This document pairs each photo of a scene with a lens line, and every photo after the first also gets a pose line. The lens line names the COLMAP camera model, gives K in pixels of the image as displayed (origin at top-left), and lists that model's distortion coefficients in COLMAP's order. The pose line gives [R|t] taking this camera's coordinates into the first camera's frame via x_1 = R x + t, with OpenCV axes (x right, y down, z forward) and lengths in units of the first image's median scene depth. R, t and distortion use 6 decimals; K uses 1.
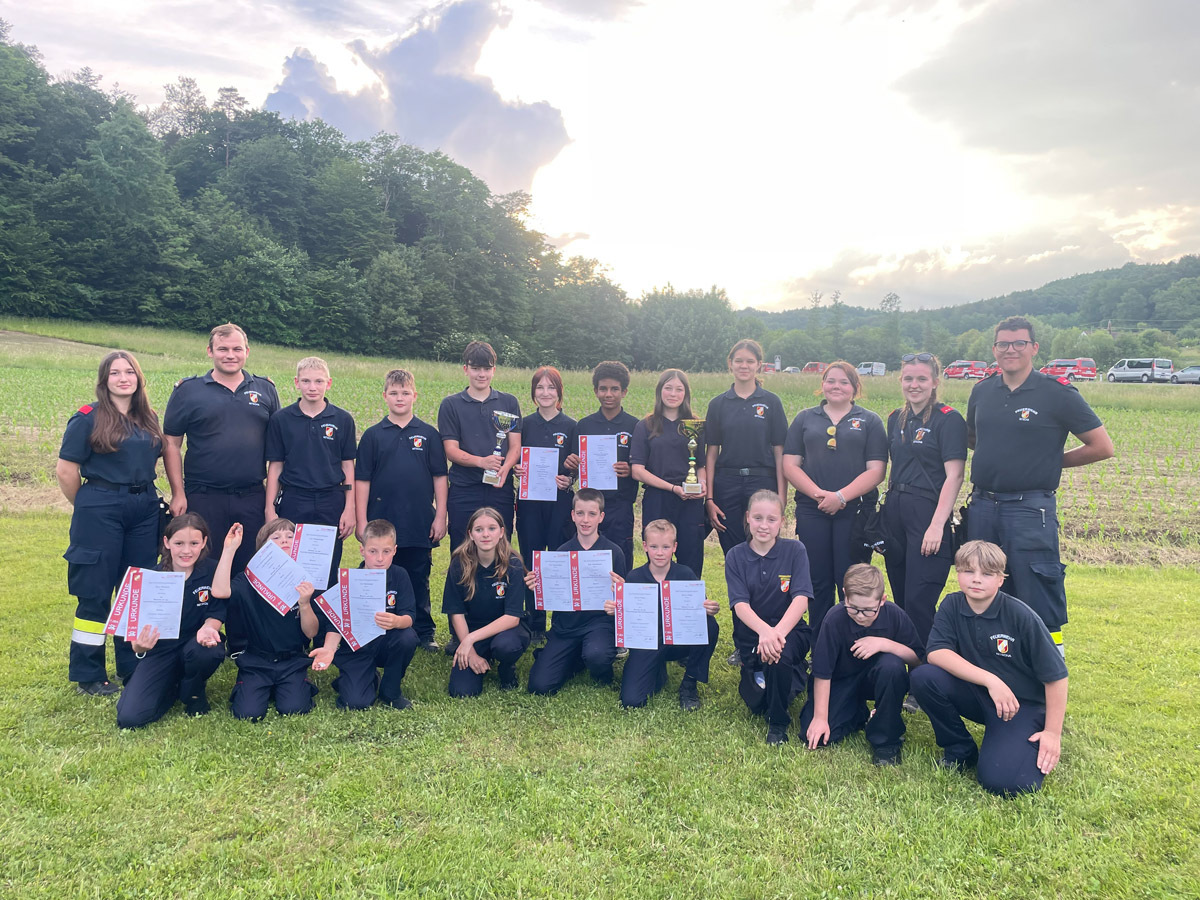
lens RADIAL K [[923.4, 0, 615.6], [0, 923.4, 447.4], [0, 0, 1]] dist [0.093127, -0.116298]
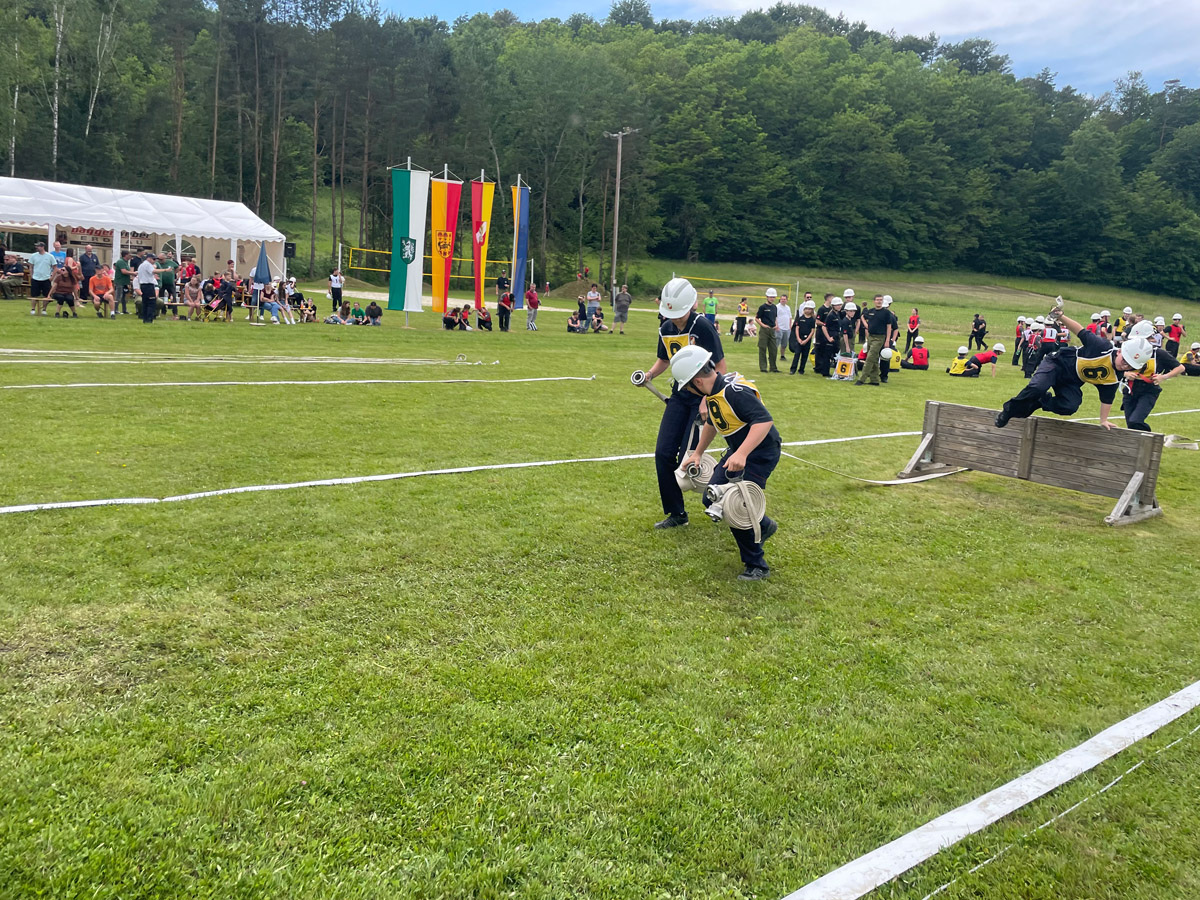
lens RADIAL K [[923.4, 0, 597.7], [0, 923.4, 446.3], [0, 0, 1]] dist [0.093127, -0.116298]
pose [[0.650881, 0.156880, -0.742794, 0.074646], [-0.112104, 0.987551, 0.110341, 0.027770], [0.750857, 0.011451, 0.660365, -0.353459]]
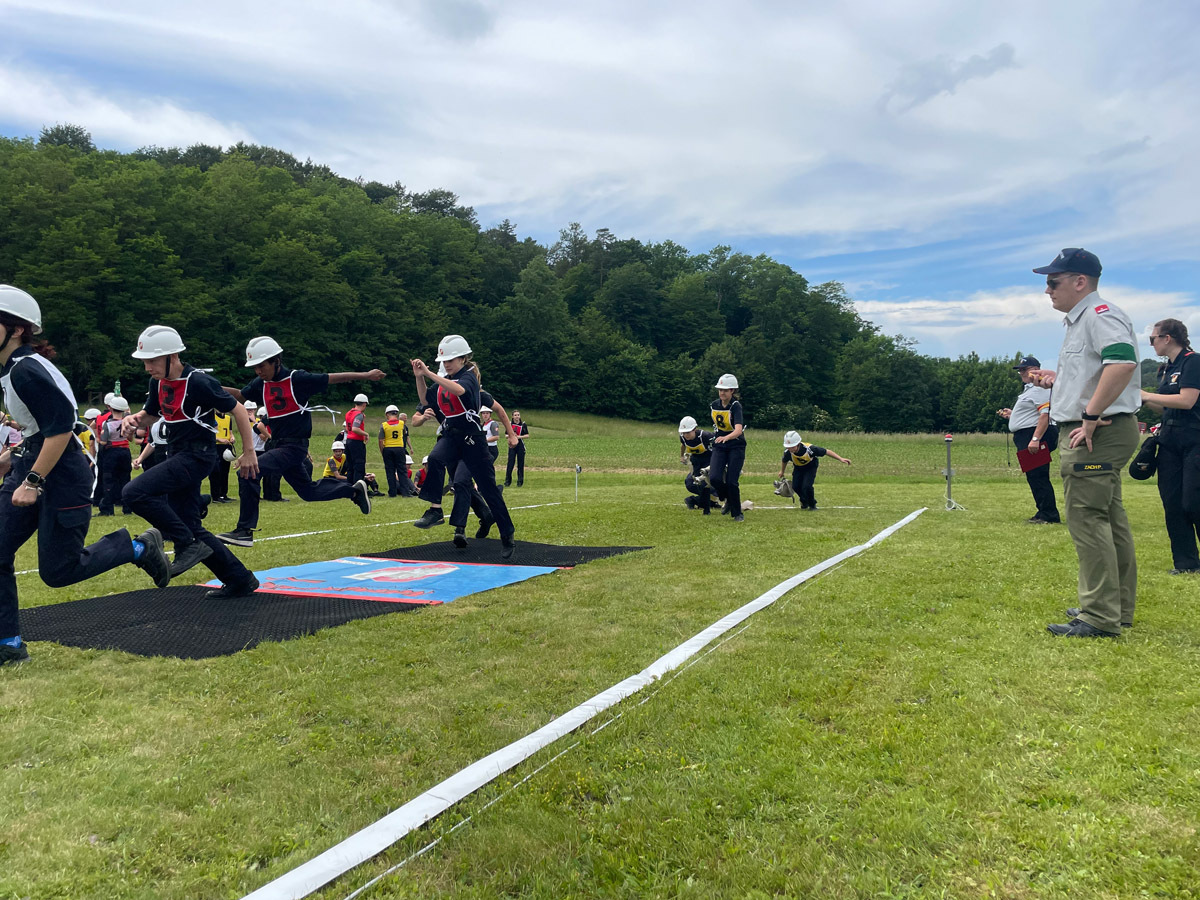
lens RADIAL K [[923.4, 0, 593.4], [0, 923.4, 443.2], [0, 0, 1]] dist [0.093127, -0.116298]
pose [[0.922623, -0.019485, -0.385210, 0.080292], [-0.010910, 0.997005, -0.076562, 0.021856], [0.385548, 0.074841, 0.919648, -0.204744]]
